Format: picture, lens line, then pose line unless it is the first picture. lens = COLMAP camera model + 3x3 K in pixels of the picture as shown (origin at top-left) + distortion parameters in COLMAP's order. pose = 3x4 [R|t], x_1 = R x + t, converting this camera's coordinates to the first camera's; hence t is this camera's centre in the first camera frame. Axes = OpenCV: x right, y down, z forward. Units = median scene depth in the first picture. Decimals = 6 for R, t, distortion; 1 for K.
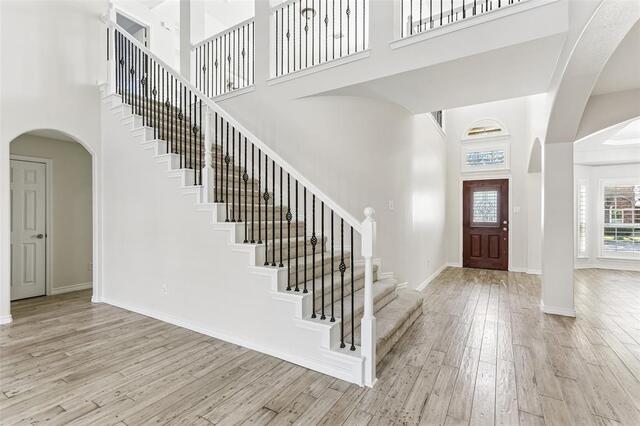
lens RADIAL K [[296.9, 0, 321.7], [0, 296.9, 213.7], [0, 0, 1]] dist [0.001759, 0.000946]
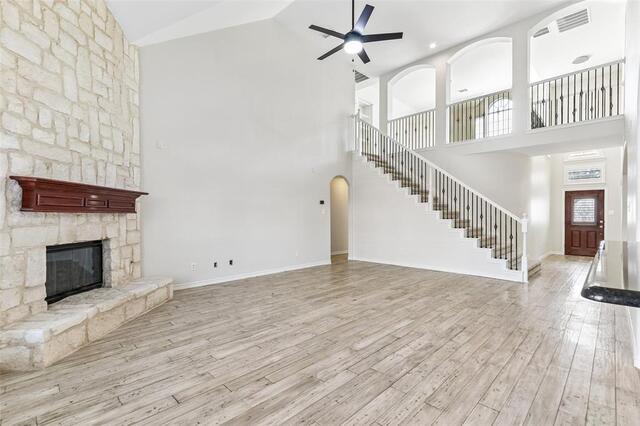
lens RADIAL K [[296.9, 0, 319.1], [0, 296.9, 216.6], [0, 0, 1]] dist [0.001759, 0.000946]
pose [[0.972555, 0.001459, -0.232669, -0.328040], [-0.000541, 0.999992, 0.004009, 0.000445], [0.232673, -0.003773, 0.972548, -0.636378]]
